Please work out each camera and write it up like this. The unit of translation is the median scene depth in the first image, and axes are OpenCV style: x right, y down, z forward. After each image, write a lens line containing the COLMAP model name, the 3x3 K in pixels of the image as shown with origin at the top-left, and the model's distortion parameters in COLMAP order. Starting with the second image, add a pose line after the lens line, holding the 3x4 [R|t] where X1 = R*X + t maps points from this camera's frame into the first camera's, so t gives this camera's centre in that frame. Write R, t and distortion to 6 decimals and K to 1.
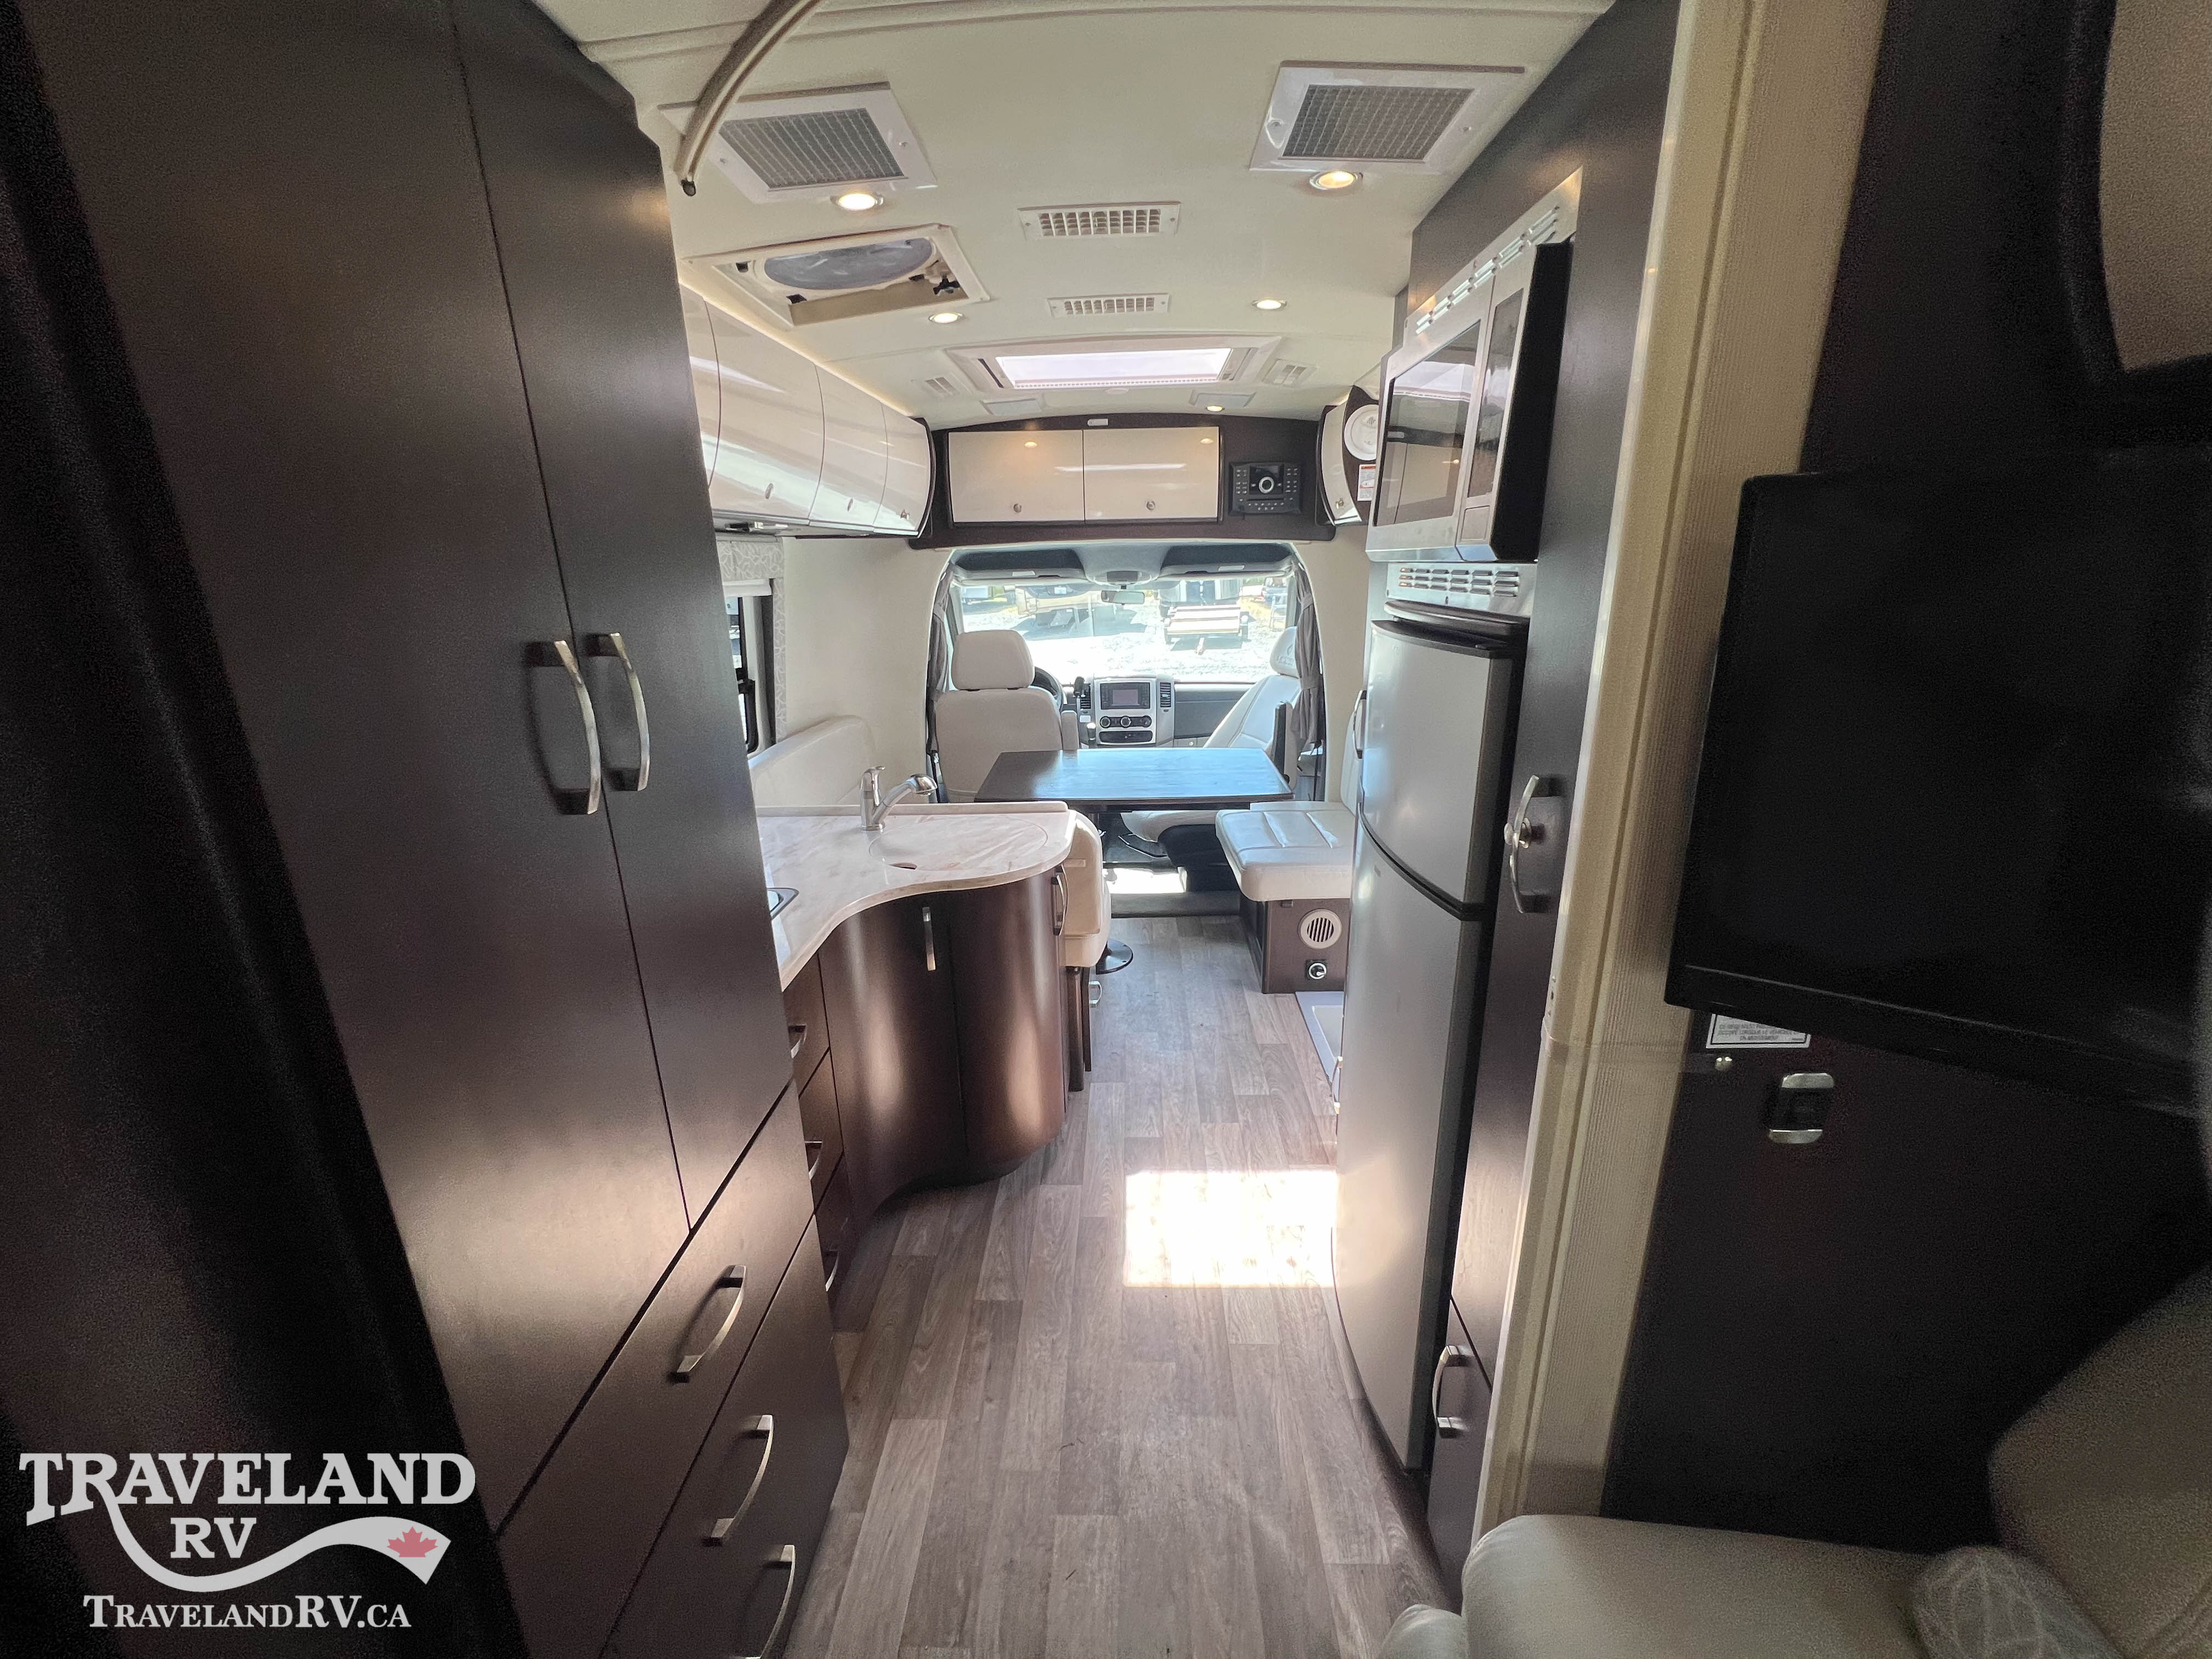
lens RADIAL K [[882.4, 0, 1100.7], [0, 882.4, 829.0], [0, 0, 1]] dist [0.000656, 0.000035]
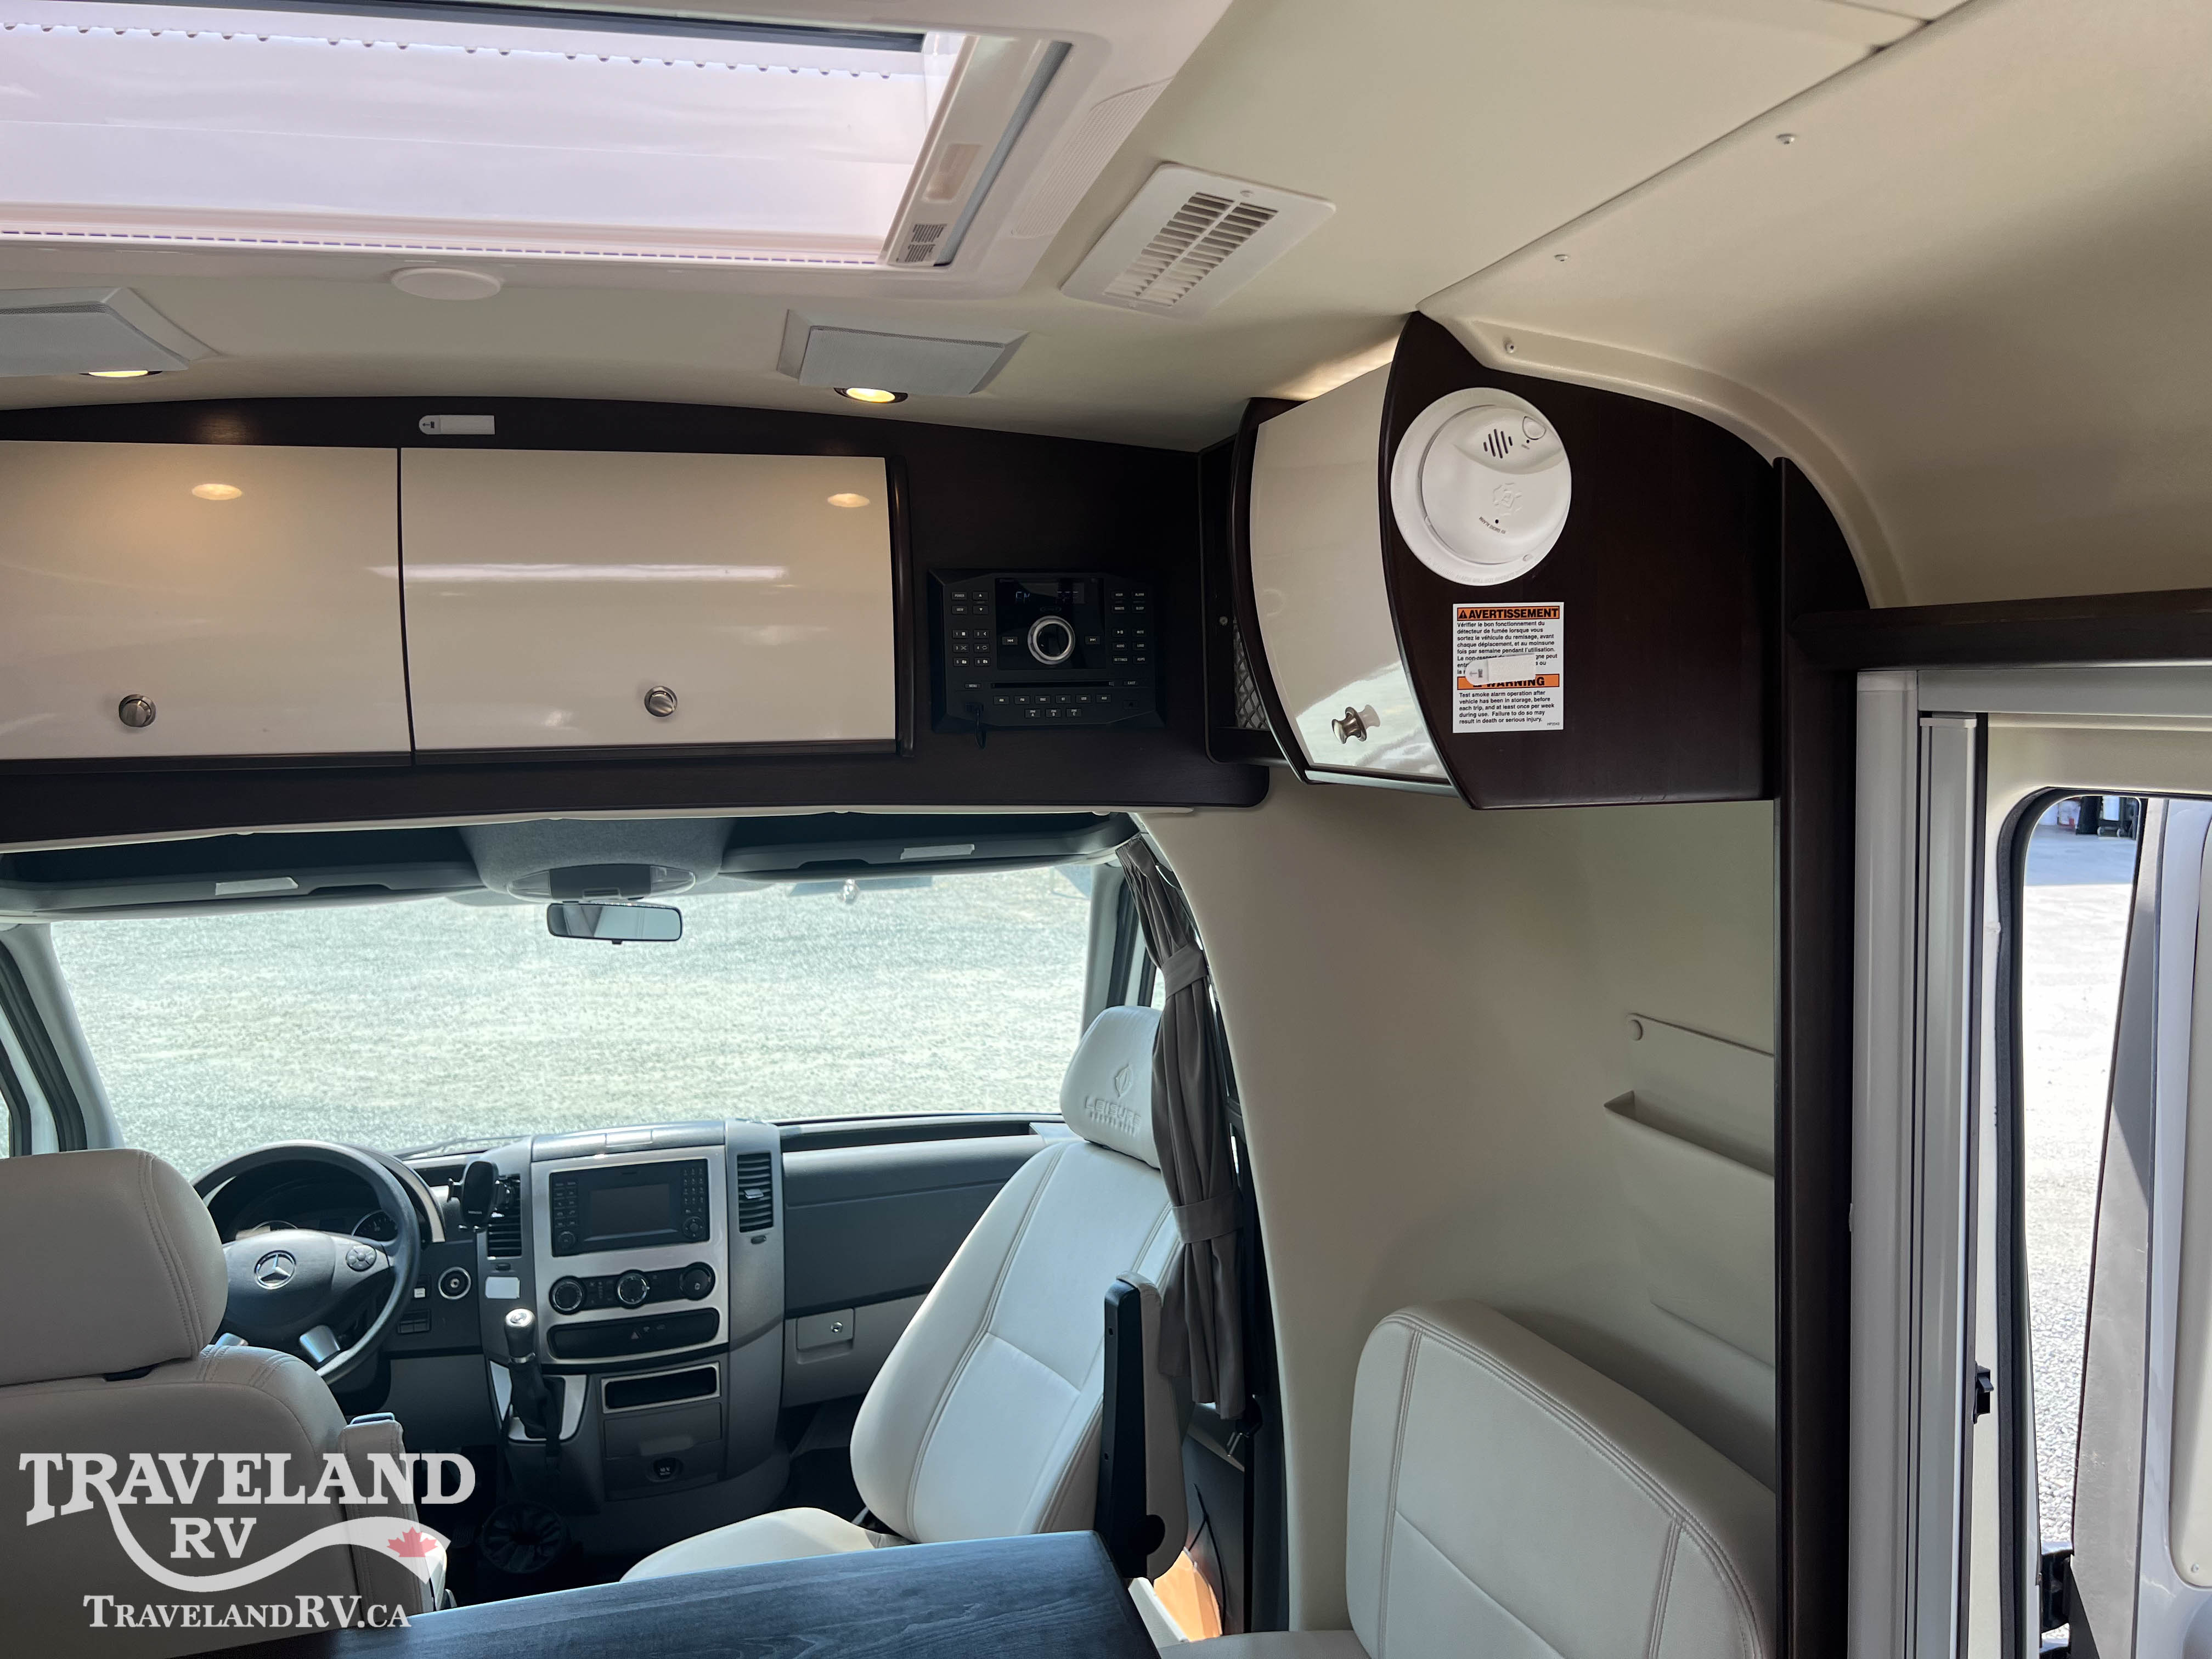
lens RADIAL K [[1658.2, 0, 1100.8], [0, 1658.2, 813.0], [0, 0, 1]] dist [0.054627, -0.069302]
pose [[0.965476, -0.019057, 0.259795, 0.048347], [0.077586, 0.973094, -0.216953, -0.183628], [-0.248671, 0.229620, 0.940977, 0.418874]]
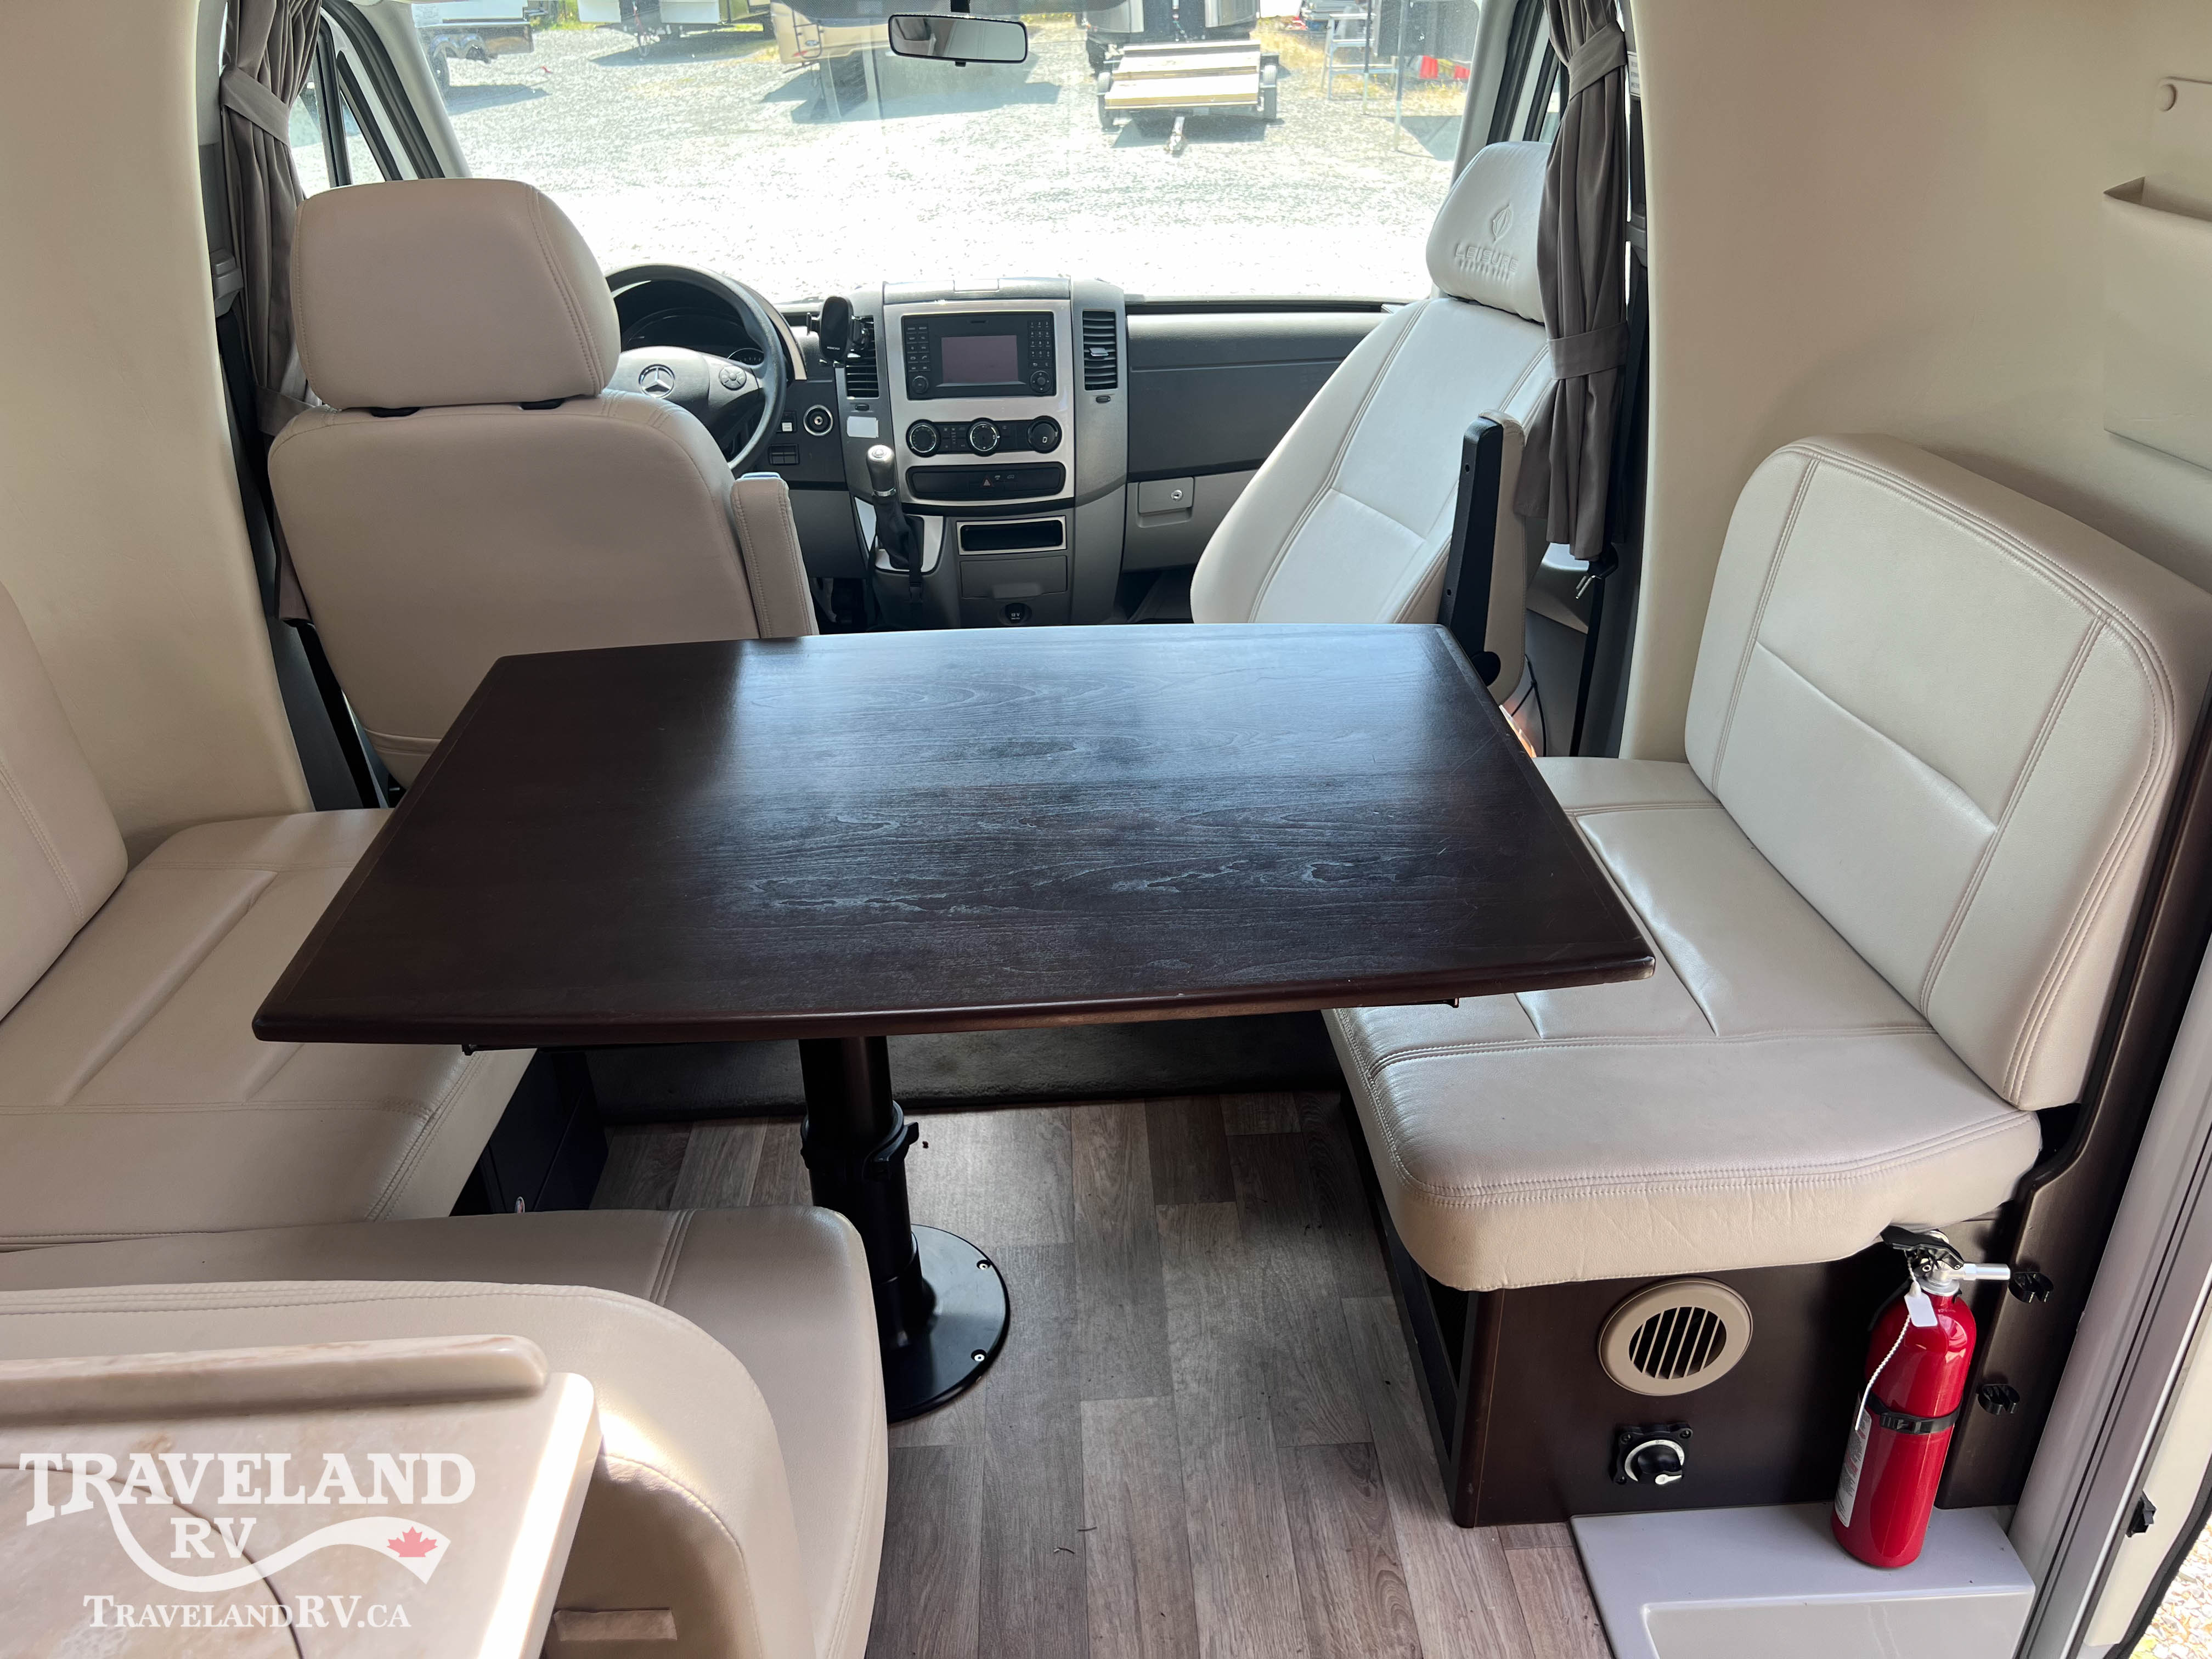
lens RADIAL K [[1636.5, 0, 1105.8], [0, 1636.5, 800.4], [0, 0, 1]] dist [0.094486, -0.160517]
pose [[0.997236, -0.032442, 0.066840, 0.035597], [0.019723, 0.982946, 0.182832, -0.124809], [-0.071632, -0.181009, 0.980869, 0.448791]]
